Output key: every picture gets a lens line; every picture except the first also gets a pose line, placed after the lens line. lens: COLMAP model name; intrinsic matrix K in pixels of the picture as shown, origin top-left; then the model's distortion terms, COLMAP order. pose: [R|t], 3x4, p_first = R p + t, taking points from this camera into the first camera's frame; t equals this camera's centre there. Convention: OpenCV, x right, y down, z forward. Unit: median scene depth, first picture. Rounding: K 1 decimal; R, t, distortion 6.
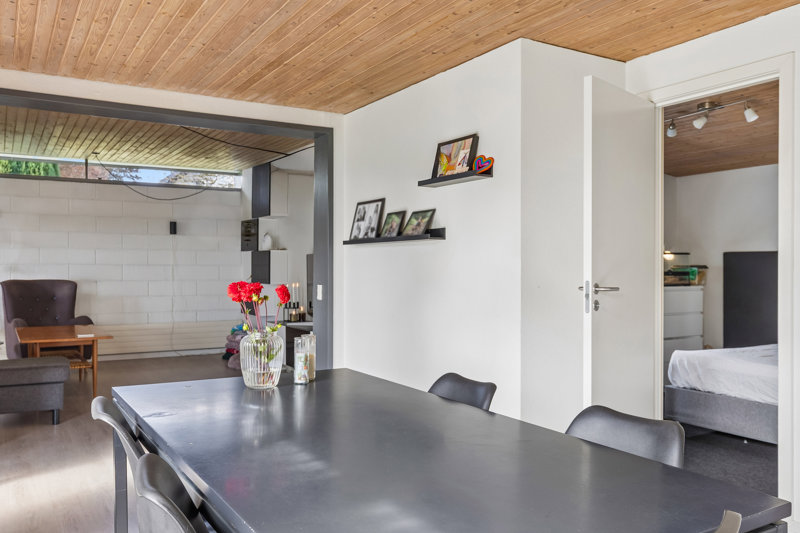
lens RADIAL K [[664.9, 0, 400.0], [0, 664.9, 266.5], [0, 0, 1]] dist [0.006770, 0.004212]
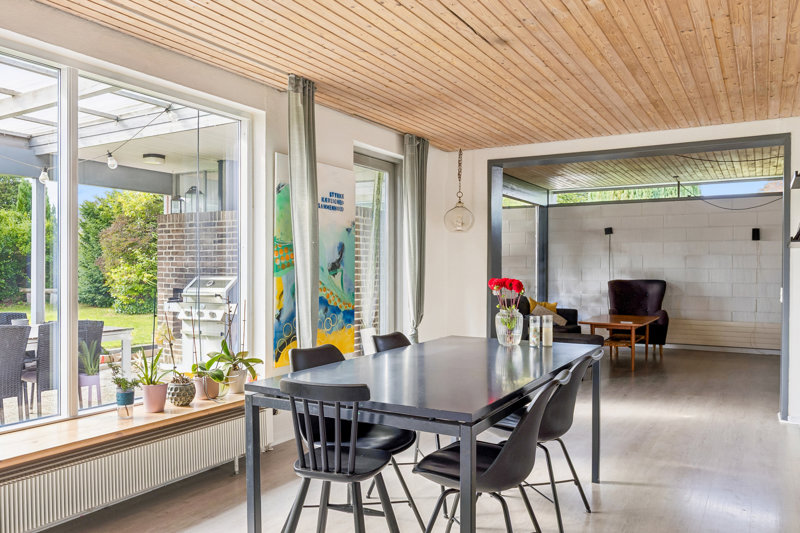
lens RADIAL K [[618.6, 0, 402.0], [0, 618.6, 276.7], [0, 0, 1]] dist [-0.004376, 0.000657]
pose [[0.482009, 0.011034, -0.876097, 0.280866], [-0.003483, 0.999937, 0.010677, 0.001904], [0.876159, -0.002095, 0.482018, 0.019154]]
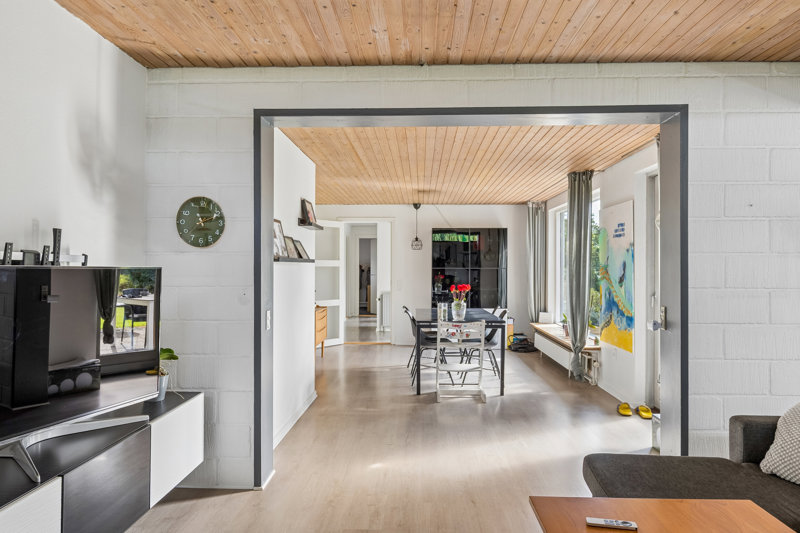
lens RADIAL K [[542.2, 0, 402.0], [0, 542.2, 264.5], [0, 0, 1]] dist [0.000237, -0.000056]
pose [[-0.843590, -0.003795, 0.536974, -0.393681], [-0.006272, 0.999976, -0.002785, -0.016679], [-0.536951, -0.005717, -0.843594, 0.954296]]
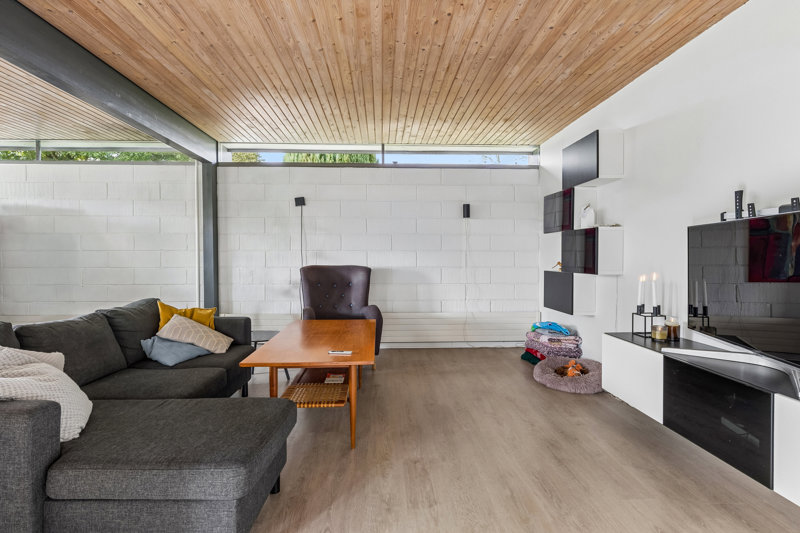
lens RADIAL K [[399.2, 0, 398.4], [0, 399.2, 263.3], [0, 0, 1]] dist [-0.002935, -0.001039]
pose [[0.882278, 0.005757, -0.470693, -0.174898], [0.000476, 0.999914, 0.013123, 0.008612], [0.470728, -0.011802, 0.882199, 0.499615]]
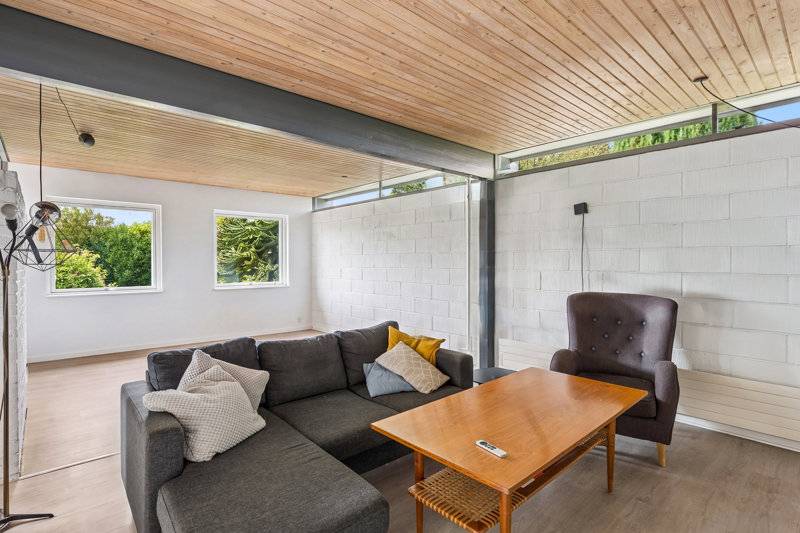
lens RADIAL K [[399.2, 0, 398.4], [0, 399.2, 263.3], [0, 0, 1]] dist [-0.002935, -0.001039]
pose [[0.193451, 0.004861, -0.981098, -0.167121], [0.000461, 0.999987, 0.005046, -0.014449], [0.981110, -0.001428, 0.193446, 0.657390]]
